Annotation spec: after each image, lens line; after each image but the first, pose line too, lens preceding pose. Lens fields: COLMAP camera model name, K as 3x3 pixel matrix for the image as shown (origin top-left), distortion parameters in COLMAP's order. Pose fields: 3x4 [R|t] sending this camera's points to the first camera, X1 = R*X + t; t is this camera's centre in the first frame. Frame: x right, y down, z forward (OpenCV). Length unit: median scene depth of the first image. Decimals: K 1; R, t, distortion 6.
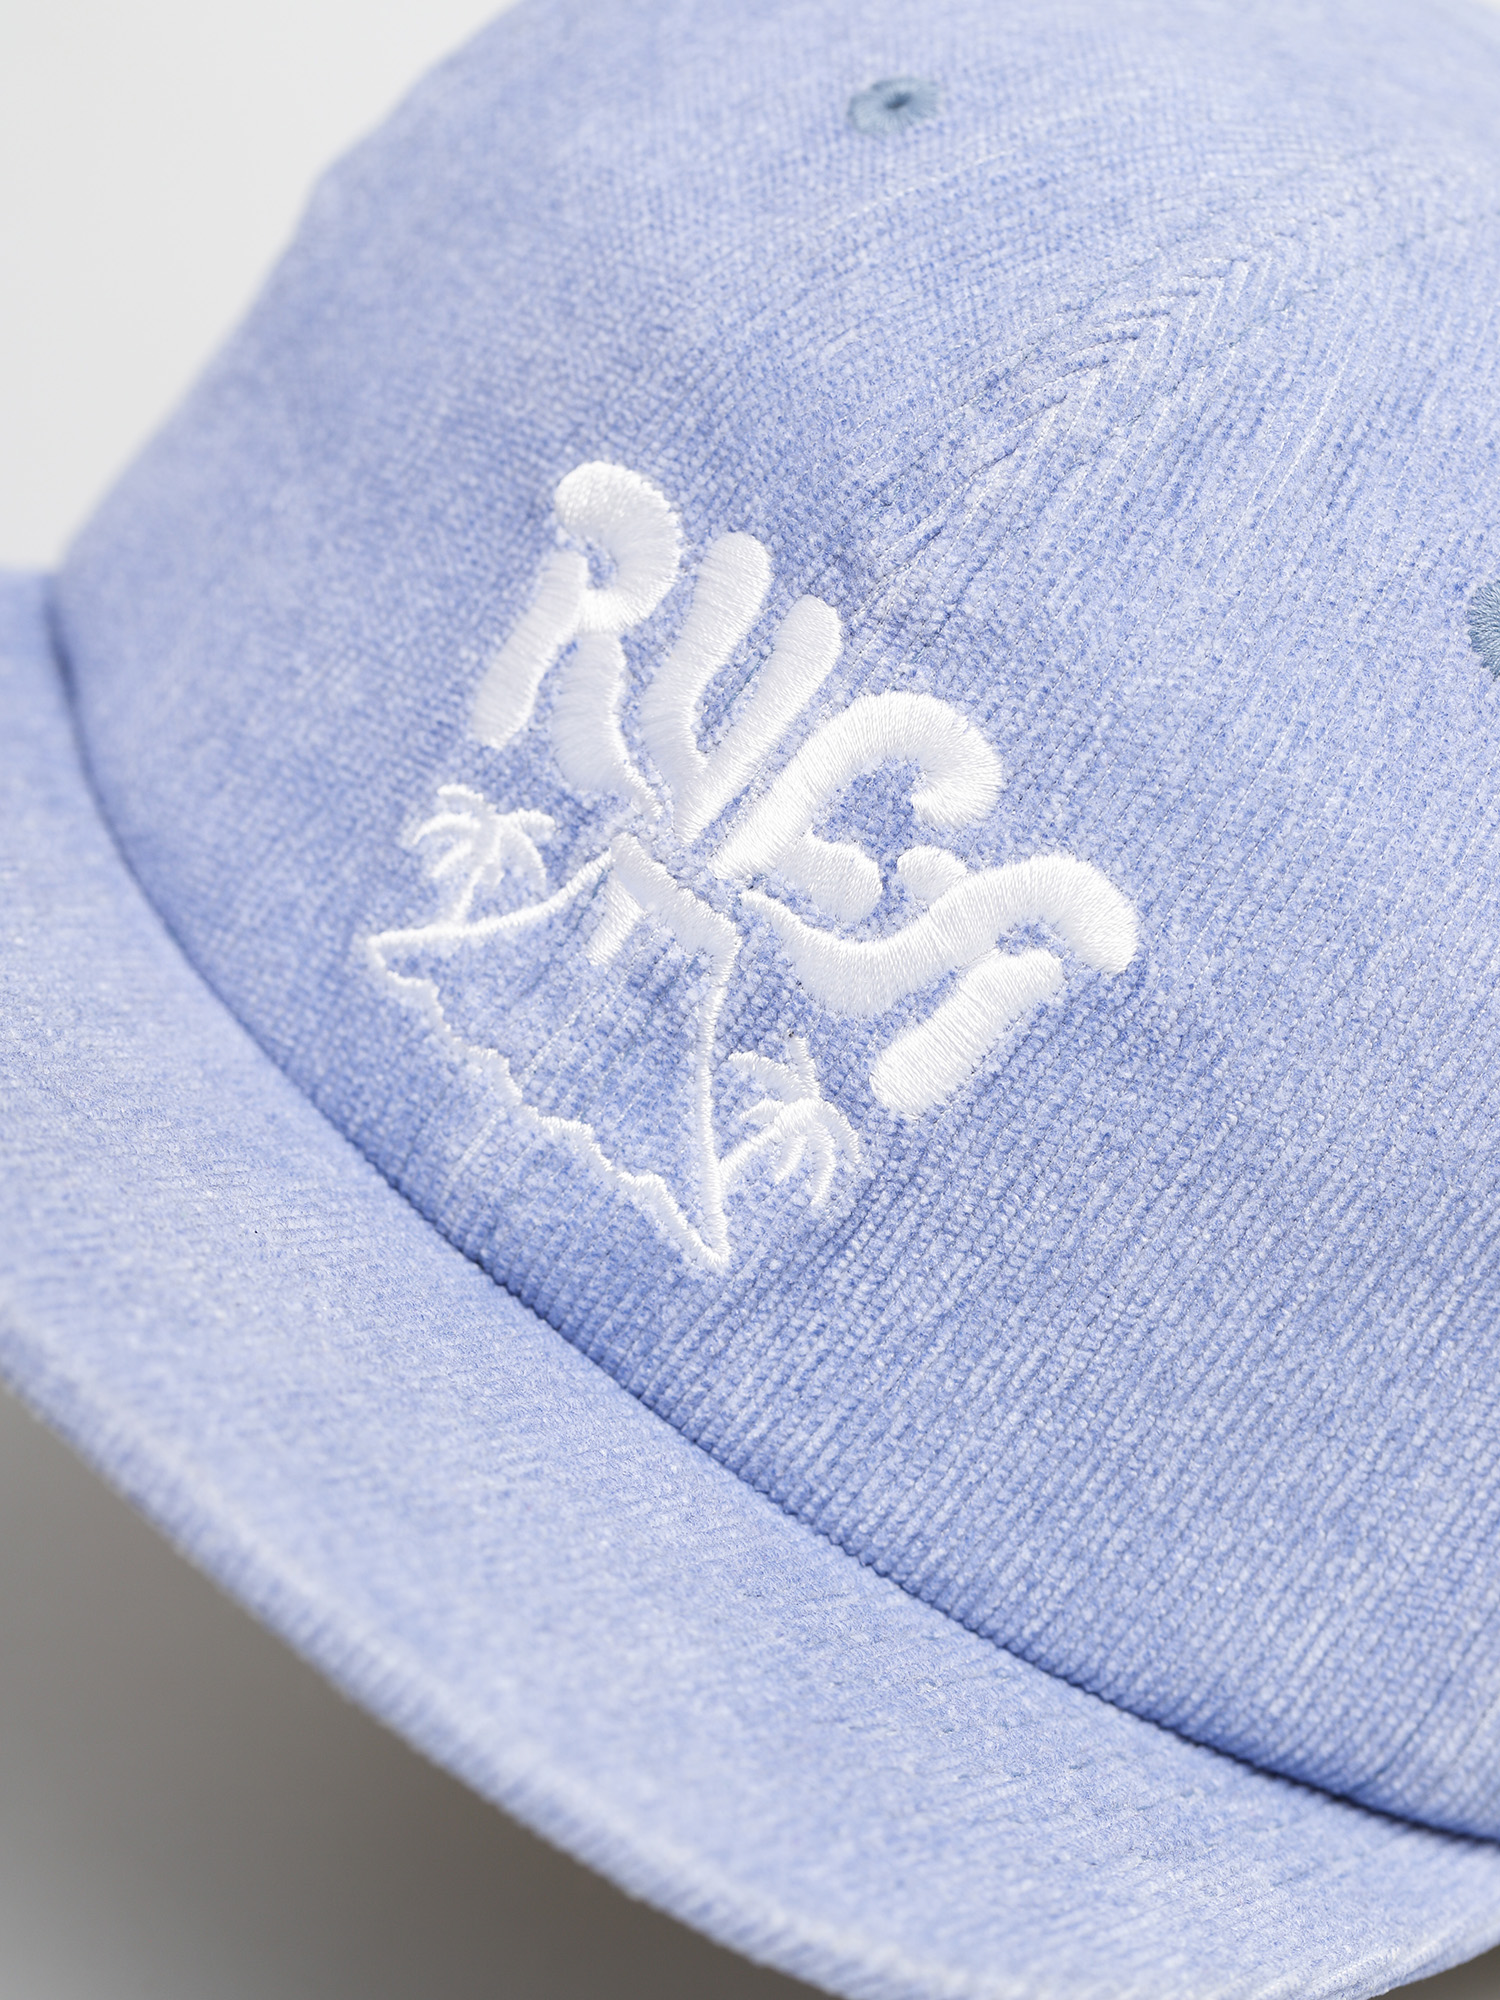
lens RADIAL K [[6926.4, 0, 750.0], [0, 6926.4, 1000.0], [0, 0, 1]] dist [-0.126562, 1.986556]
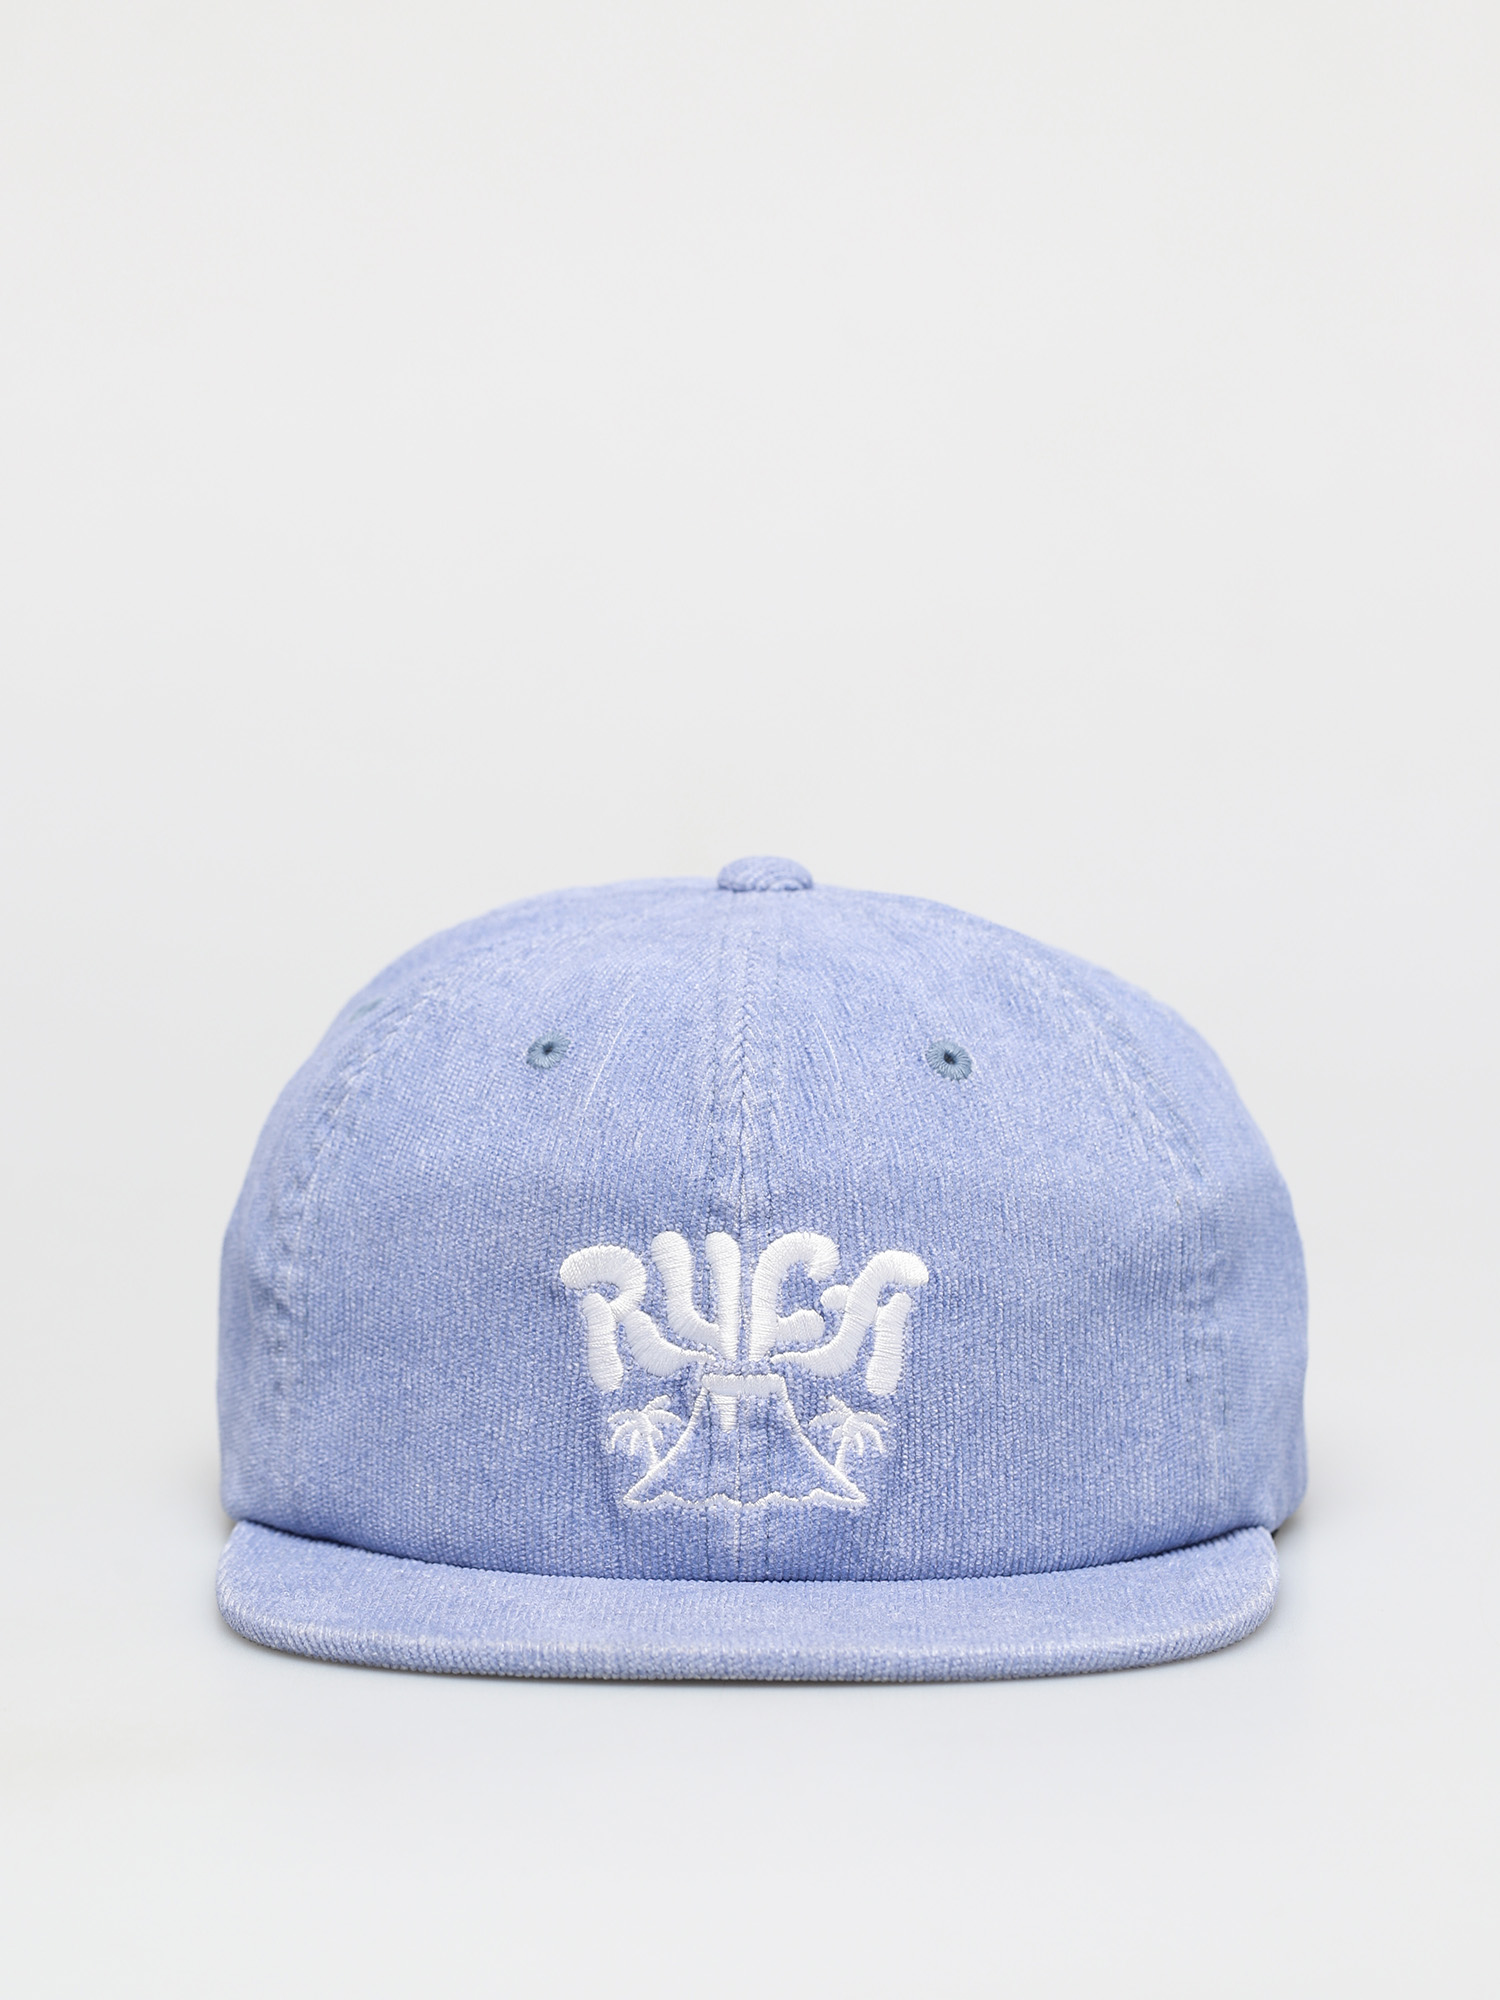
lens RADIAL K [[6926.4, 0, 750.0], [0, 6926.4, 1000.0], [0, 0, 1]] dist [-0.126562, 1.986556]
pose [[0.722872, -0.570186, 0.390313, -0.787344], [0.614321, 0.788919, 0.014745, -0.140202], [-0.316333, 0.229118, 0.920564, -1.025036]]
